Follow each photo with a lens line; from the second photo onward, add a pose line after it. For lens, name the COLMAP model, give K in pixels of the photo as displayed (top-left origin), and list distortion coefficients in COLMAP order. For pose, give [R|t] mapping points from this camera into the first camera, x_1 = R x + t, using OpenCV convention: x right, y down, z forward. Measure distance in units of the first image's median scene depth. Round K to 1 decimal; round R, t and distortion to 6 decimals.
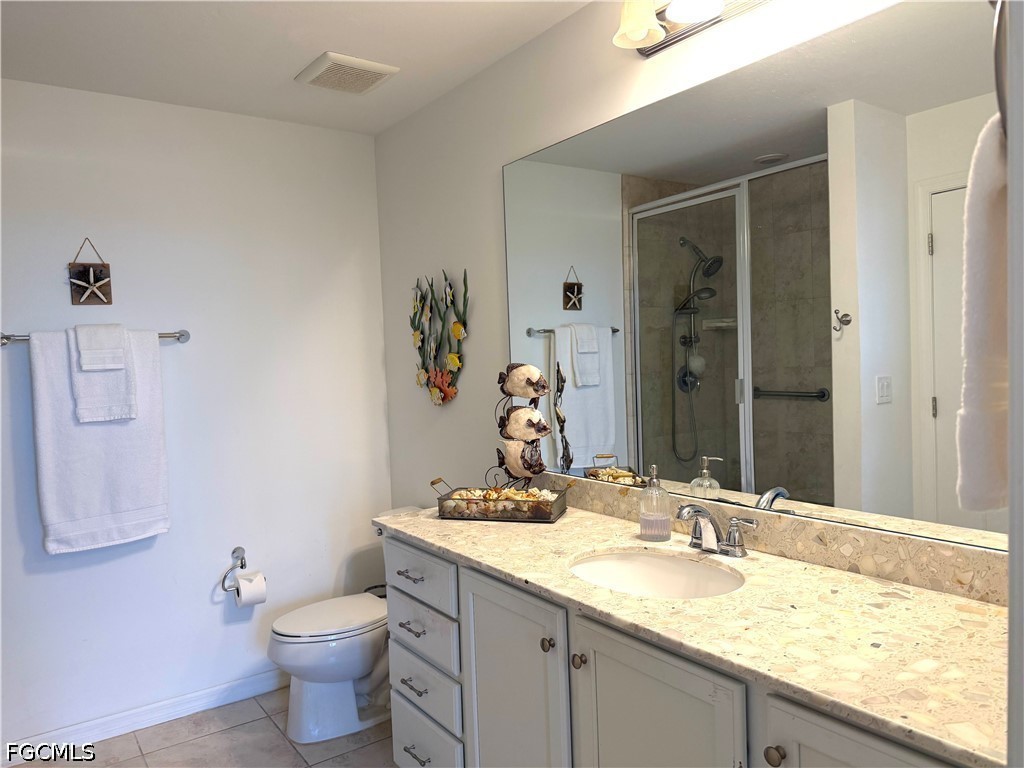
lens RADIAL K [[724.8, 0, 513.0], [0, 724.8, 385.6], [0, 0, 1]] dist [0.070976, 0.000478]
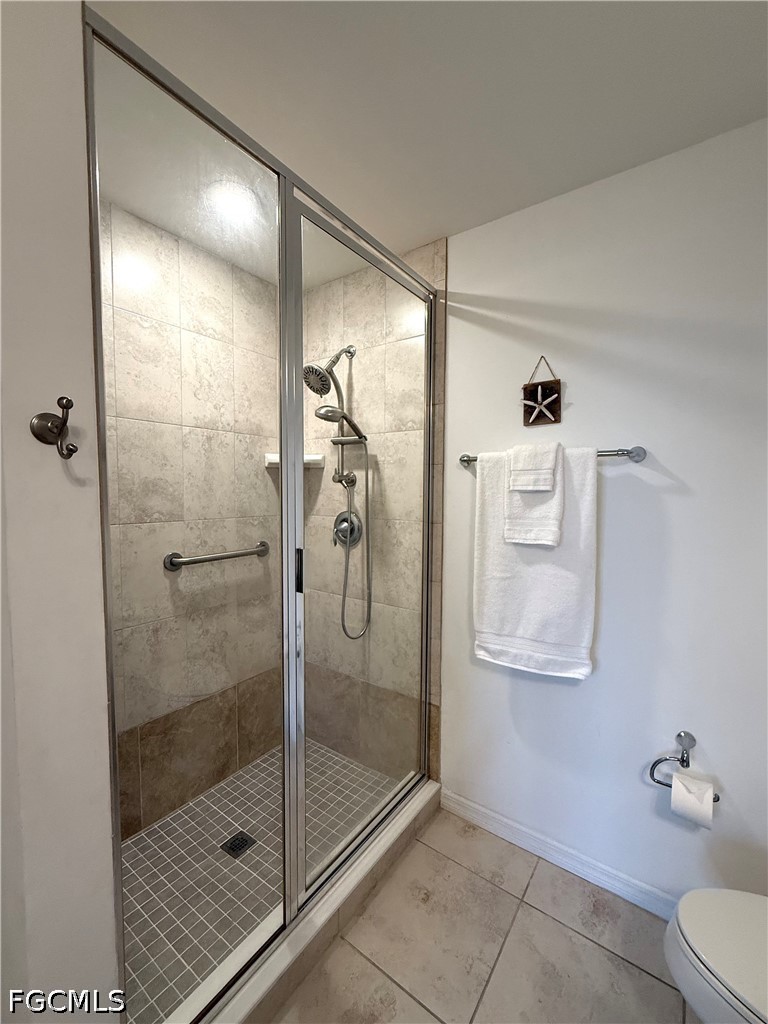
lens RADIAL K [[417.9, 0, 386.6], [0, 417.9, 514.0], [0, 0, 1]] dist [-0.002497, -0.000107]
pose [[0.322903, 0.095895, -0.941562, -0.102657], [-0.057224, 0.995012, 0.081714, -0.024853], [0.944701, 0.027494, 0.326779, 0.633439]]
